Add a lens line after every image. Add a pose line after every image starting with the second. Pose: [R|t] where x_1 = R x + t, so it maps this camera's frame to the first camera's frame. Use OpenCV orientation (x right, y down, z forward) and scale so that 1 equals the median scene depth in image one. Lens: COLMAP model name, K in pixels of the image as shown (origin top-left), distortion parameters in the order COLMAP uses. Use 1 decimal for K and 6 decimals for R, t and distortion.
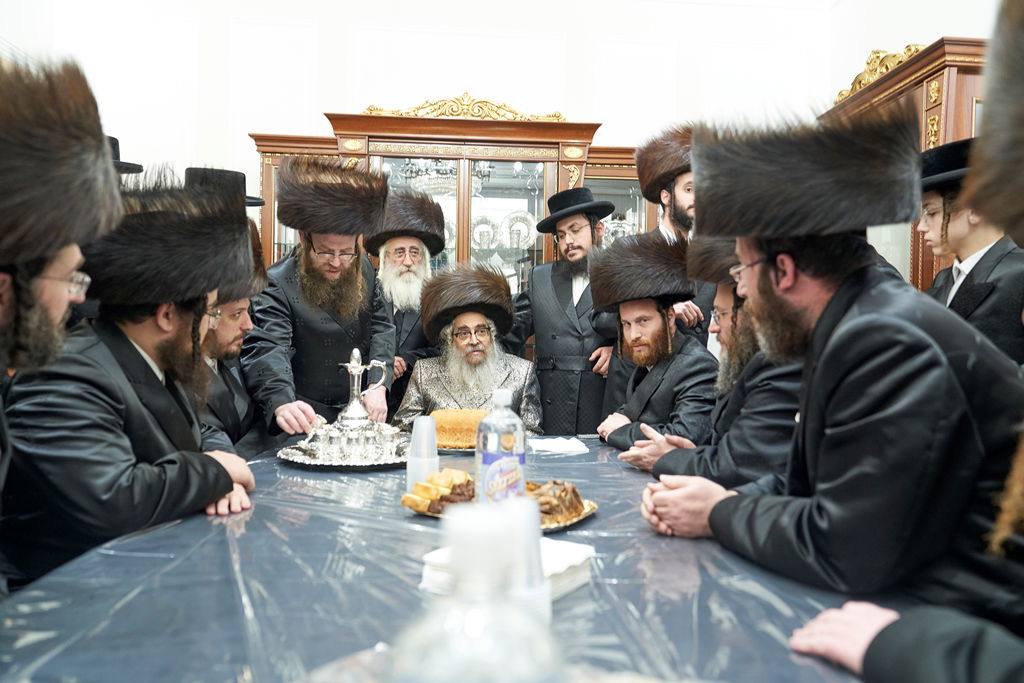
lens RADIAL K [[715.9, 0, 516.6], [0, 715.9, 345.3], [0, 0, 1]] dist [0.000278, -0.022984]
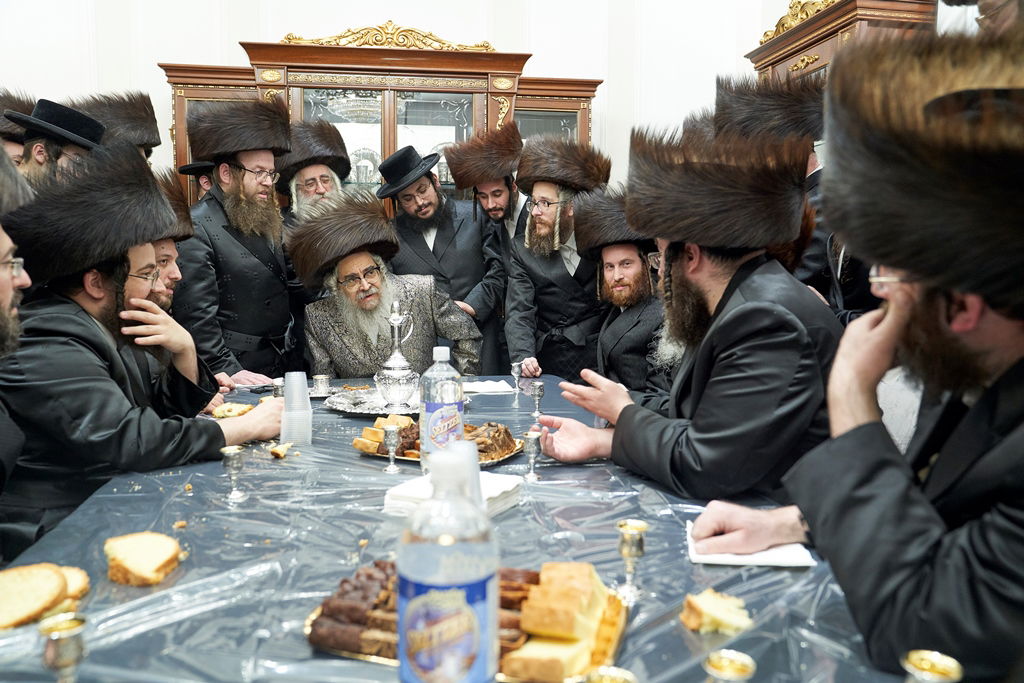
lens RADIAL K [[805.9, 0, 510.9], [0, 805.9, 331.3], [0, 0, 1]] dist [-0.069486, 0.025823]
pose [[0.996296, -0.016608, 0.084372, -0.016906], [0.009967, 0.996862, 0.078531, -0.055926], [-0.085412, -0.077399, 0.993335, -0.256925]]
